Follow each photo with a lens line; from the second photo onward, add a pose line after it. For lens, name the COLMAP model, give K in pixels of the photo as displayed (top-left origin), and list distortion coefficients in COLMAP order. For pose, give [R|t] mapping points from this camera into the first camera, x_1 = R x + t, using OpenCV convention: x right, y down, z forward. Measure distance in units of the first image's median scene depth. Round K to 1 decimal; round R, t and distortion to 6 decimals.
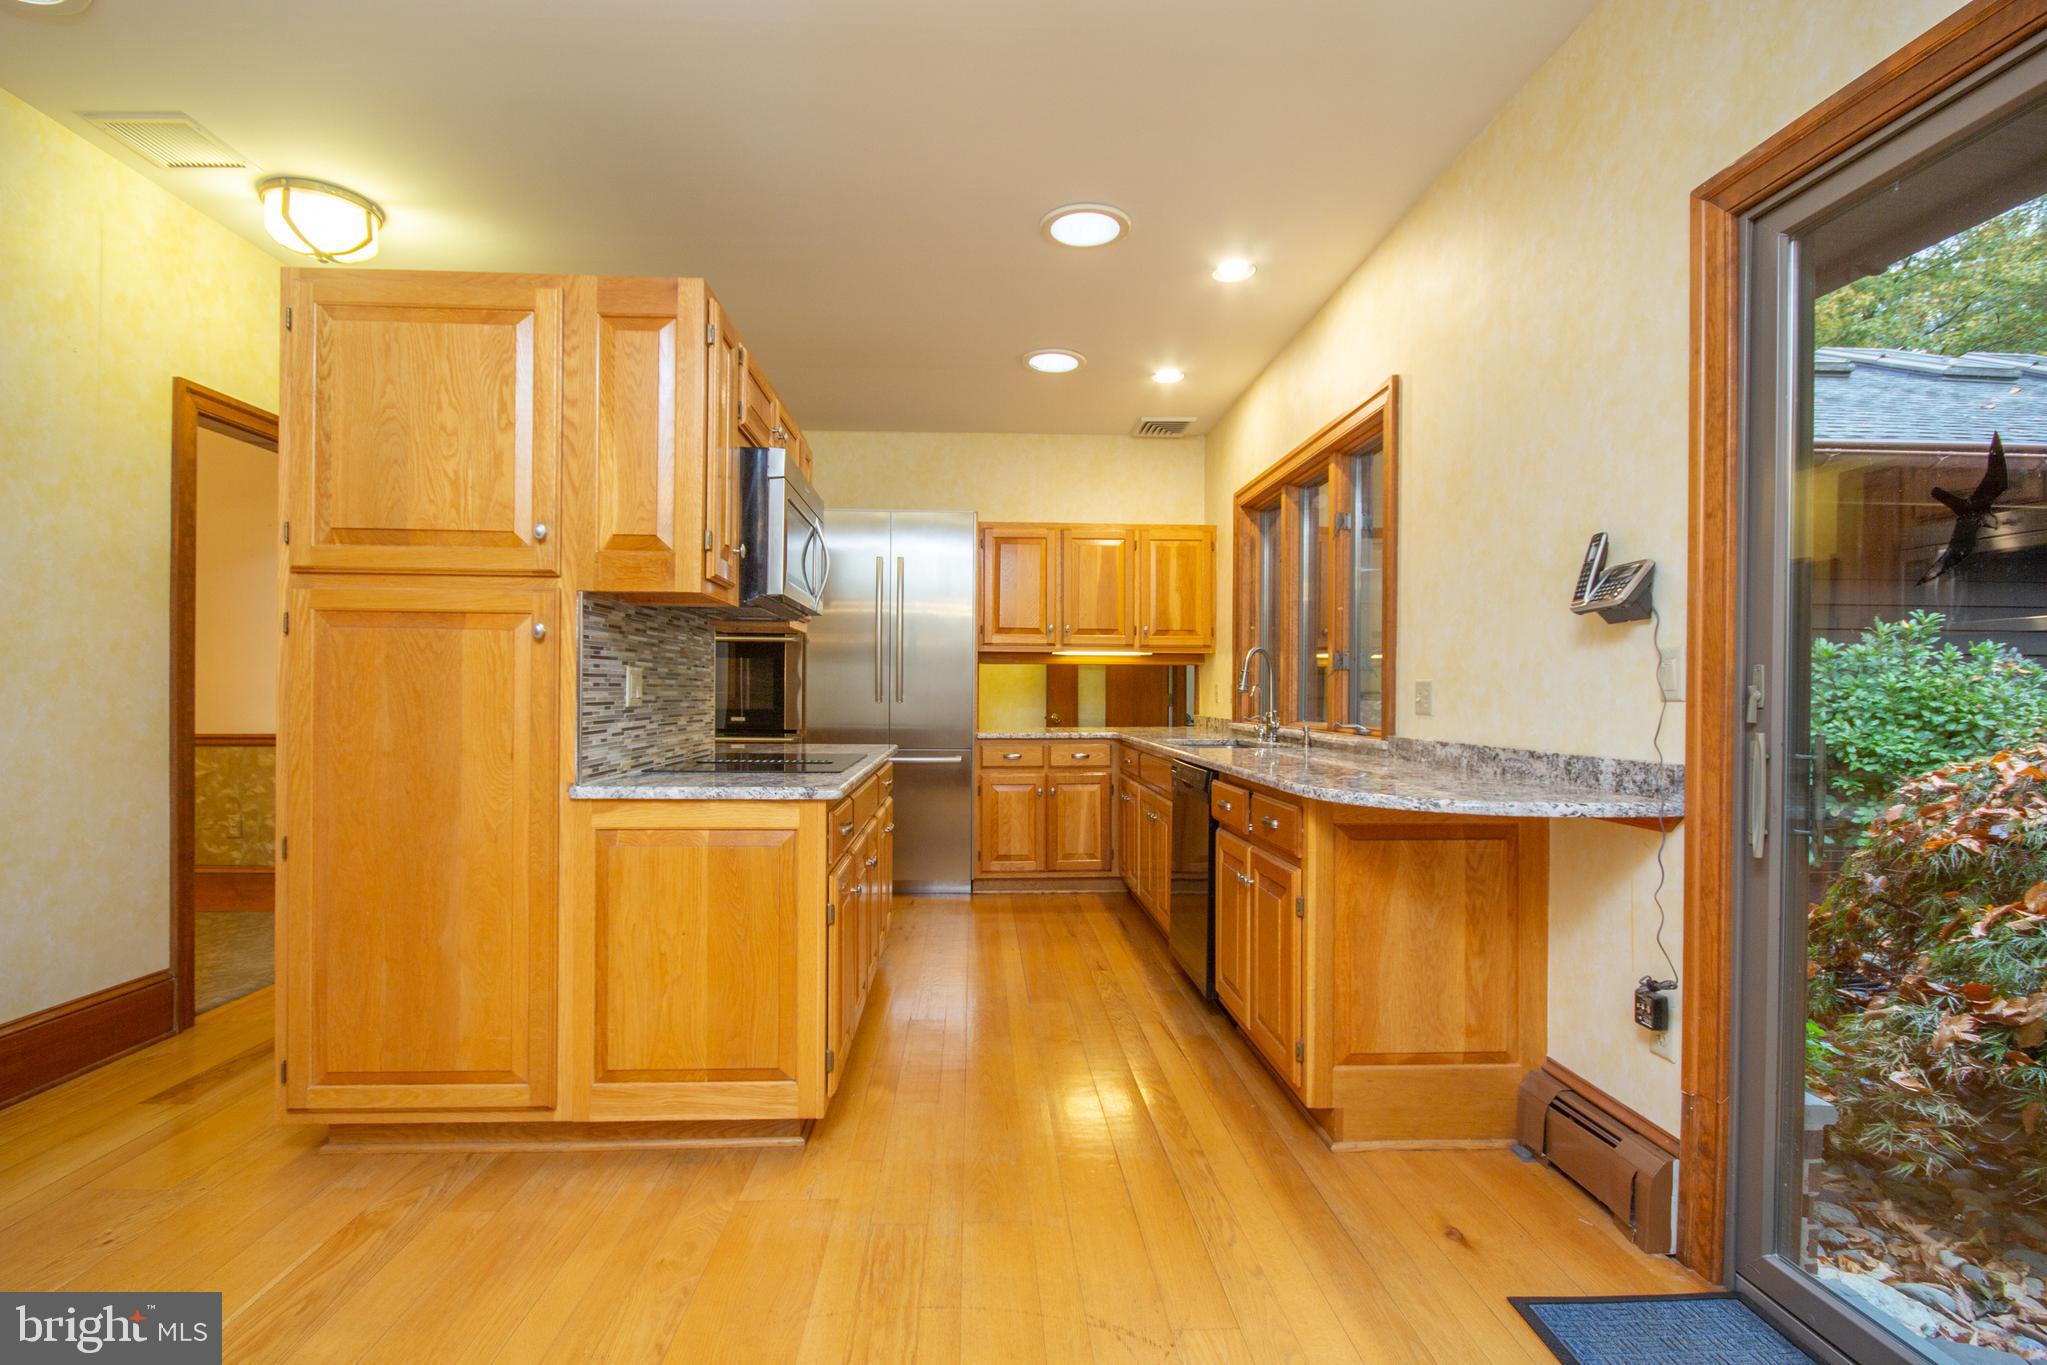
lens RADIAL K [[946.8, 0, 1016.7], [0, 946.8, 690.8], [0, 0, 1]] dist [0.001640, -0.005457]
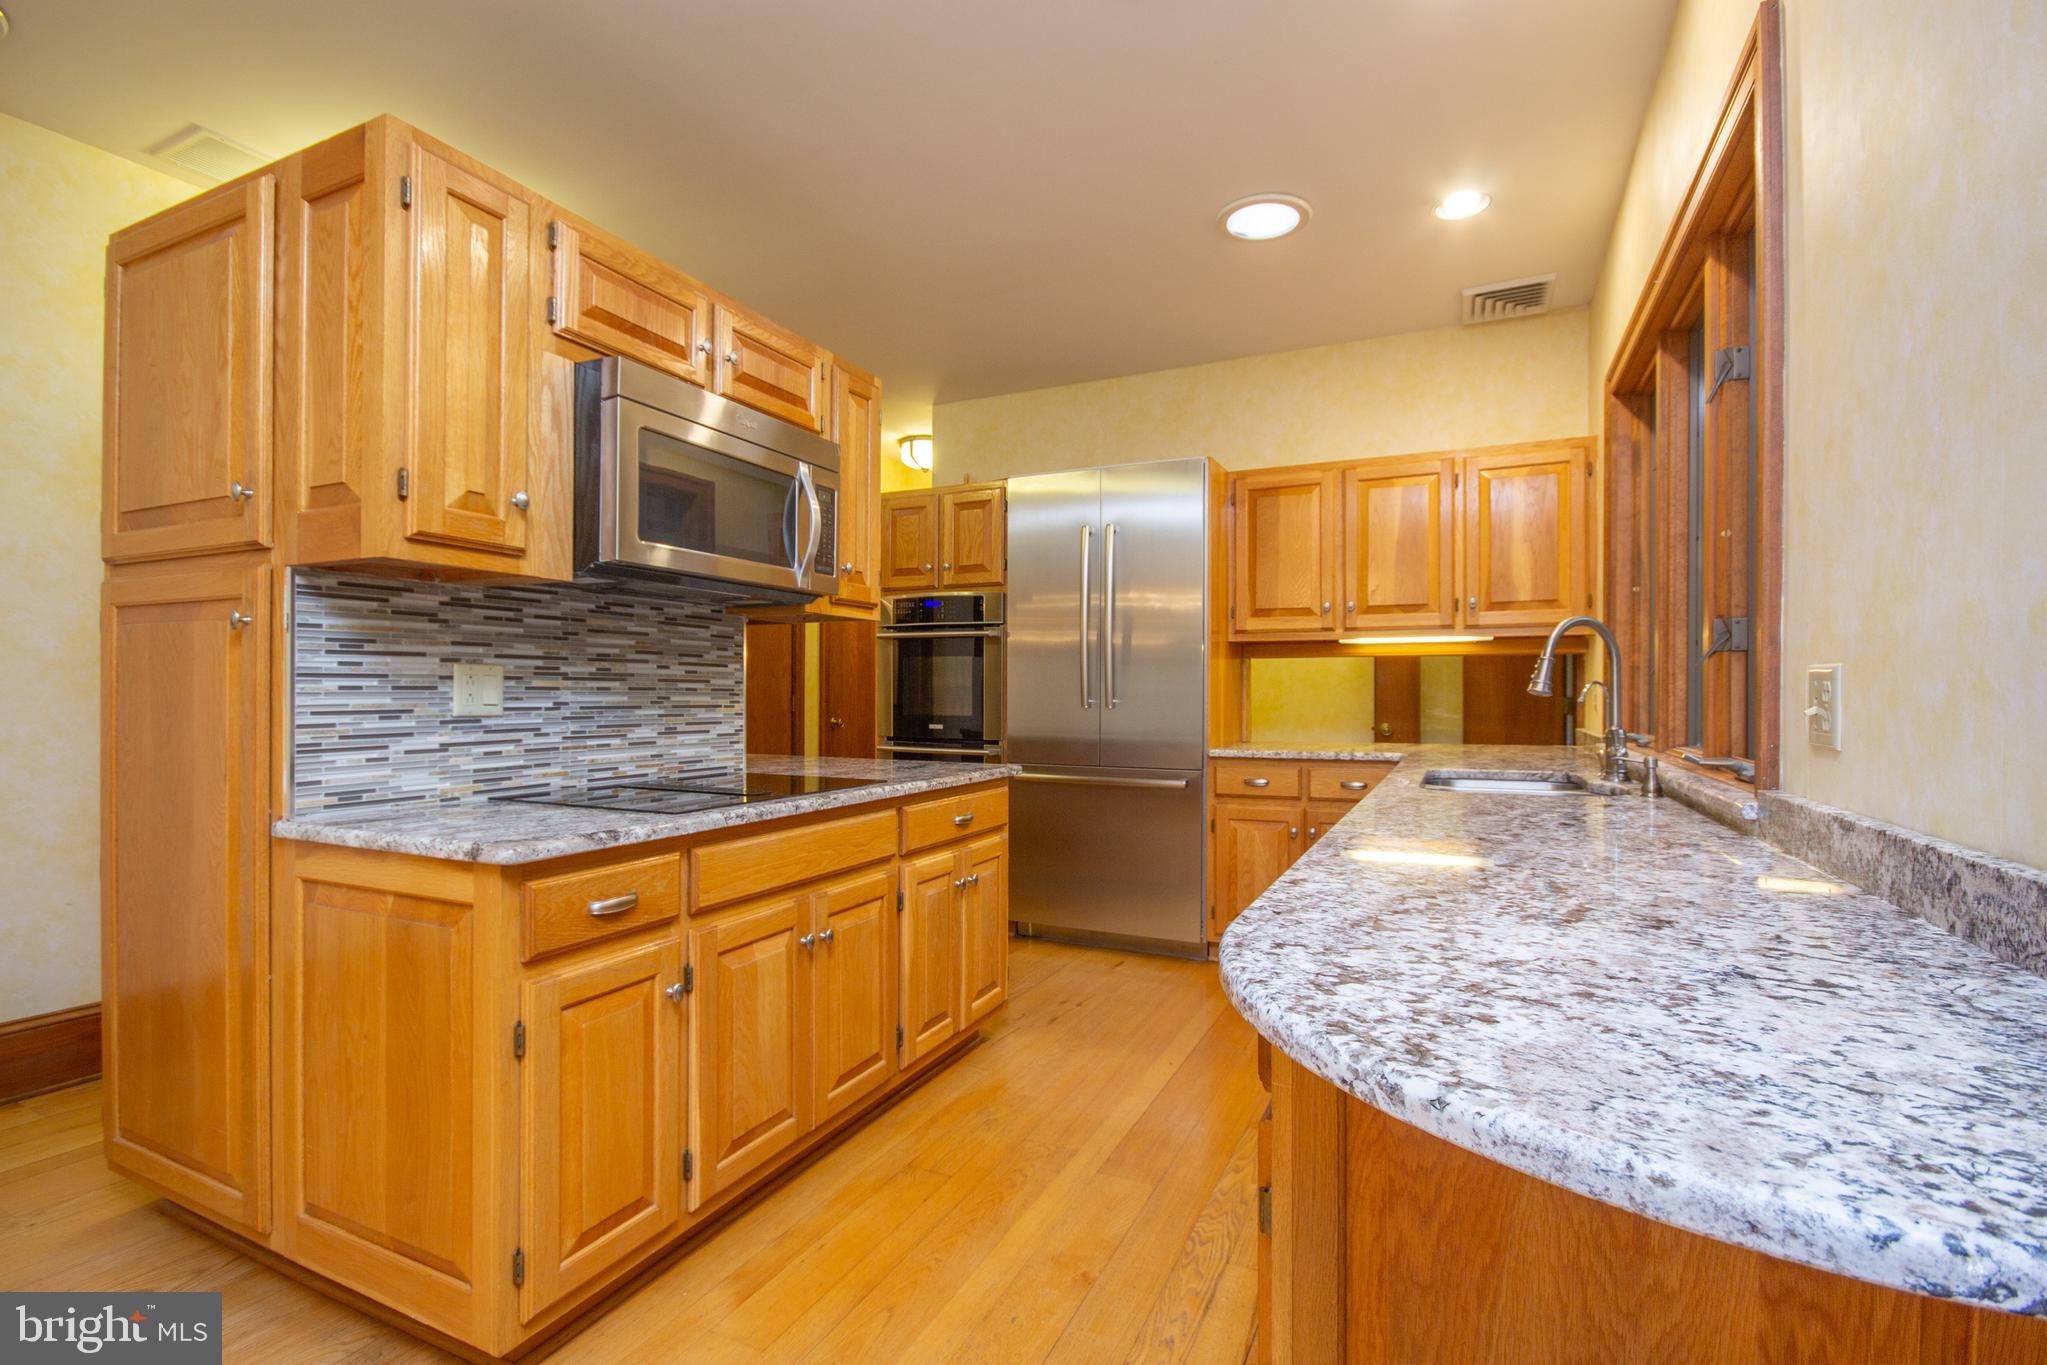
lens RADIAL K [[946.8, 0, 1016.7], [0, 946.8, 690.8], [0, 0, 1]] dist [0.001640, -0.005457]
pose [[0.879620, -0.004104, -0.475660, 0.302241], [0.003166, 0.999991, -0.002774, -0.000485], [0.475667, 0.000934, 0.879625, 0.437094]]
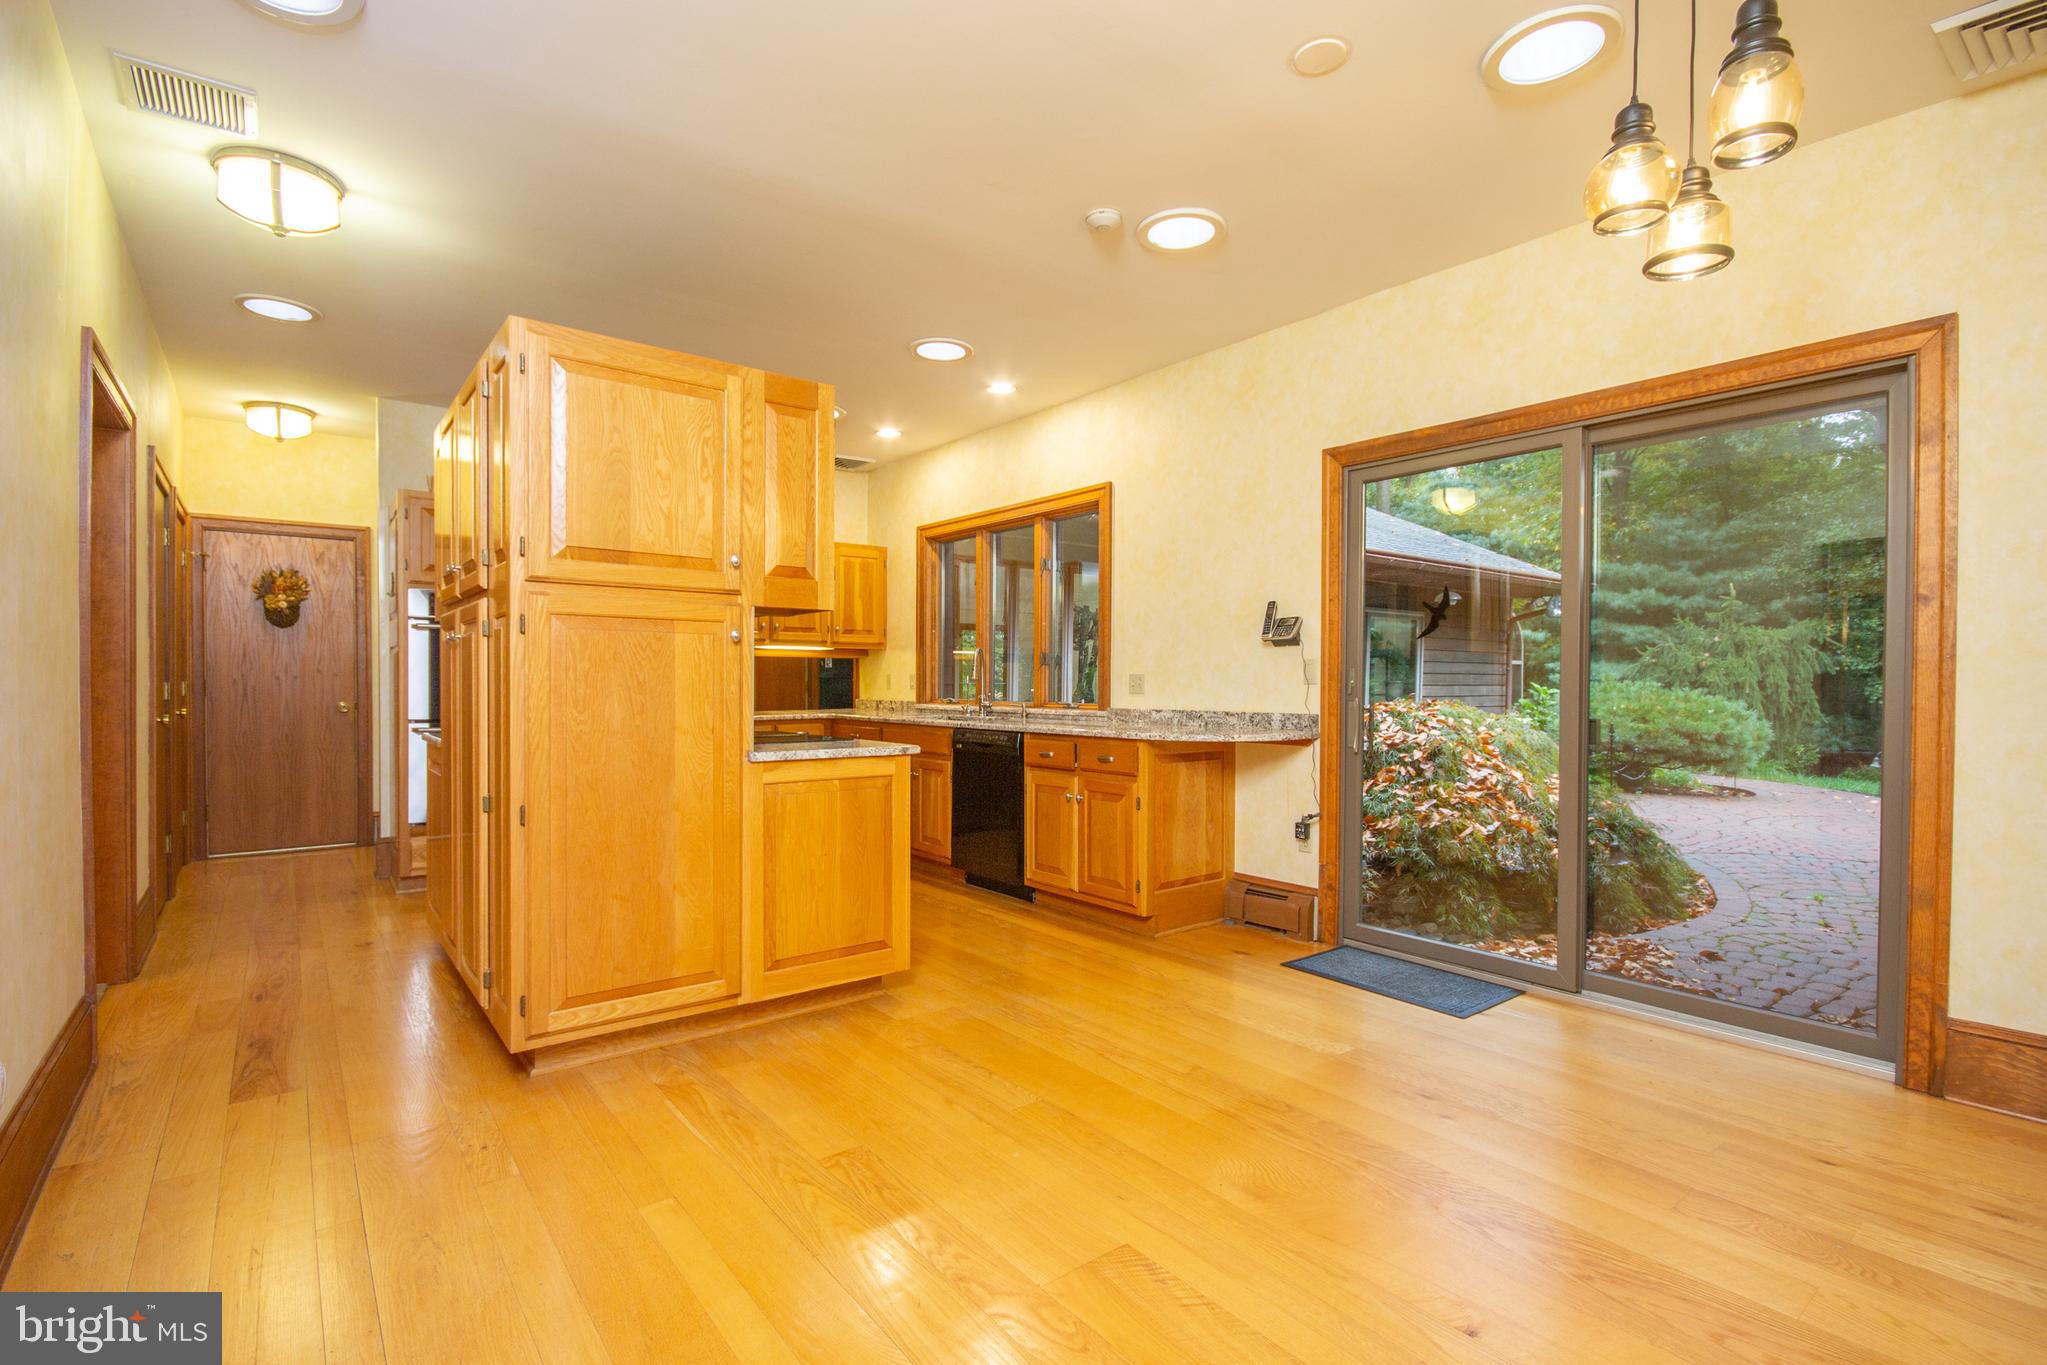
lens RADIAL K [[946.8, 0, 1016.7], [0, 946.8, 690.8], [0, 0, 1]] dist [0.001640, -0.005457]
pose [[0.814613, -0.008366, 0.579945, -0.672779], [0.000664, 0.999909, 0.013492, -0.002855], [-0.580005, -0.010606, 0.814544, -0.218311]]
